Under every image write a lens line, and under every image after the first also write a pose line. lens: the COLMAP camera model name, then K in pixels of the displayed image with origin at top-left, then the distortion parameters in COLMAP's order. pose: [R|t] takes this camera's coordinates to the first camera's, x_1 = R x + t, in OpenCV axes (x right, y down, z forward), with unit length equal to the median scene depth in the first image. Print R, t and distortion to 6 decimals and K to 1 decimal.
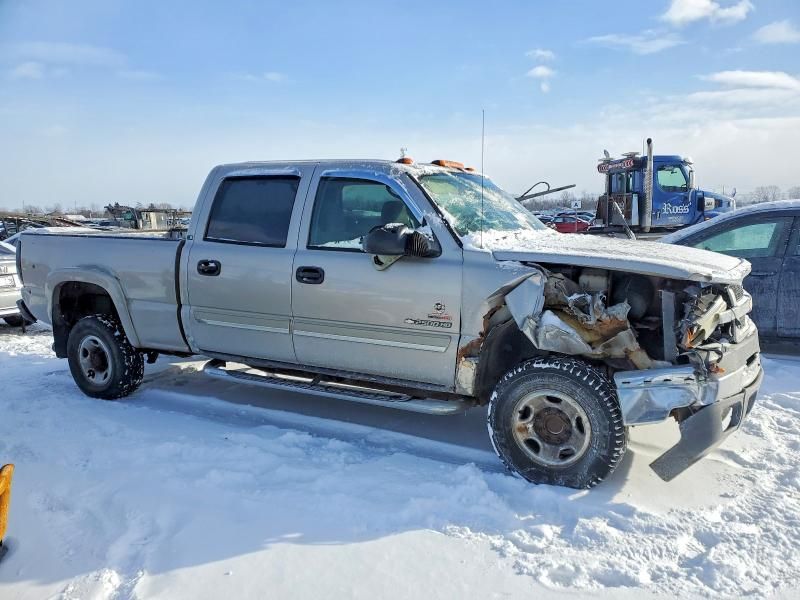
lens RADIAL K [[621.5, 0, 400.0], [0, 621.5, 300.0], [0, 0, 1]] dist [0.015877, 0.004008]
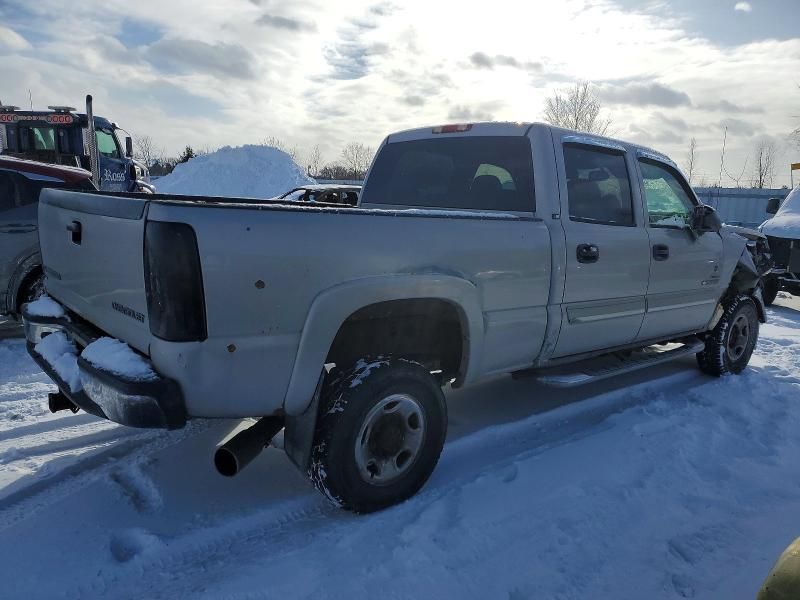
lens RADIAL K [[621.5, 0, 400.0], [0, 621.5, 300.0], [0, 0, 1]] dist [0.015877, 0.004008]
pose [[0.341576, -0.129130, 0.930941, -0.330765], [0.077443, 0.991015, 0.109048, -0.028424], [-0.936658, 0.034847, 0.348507, 0.269290]]
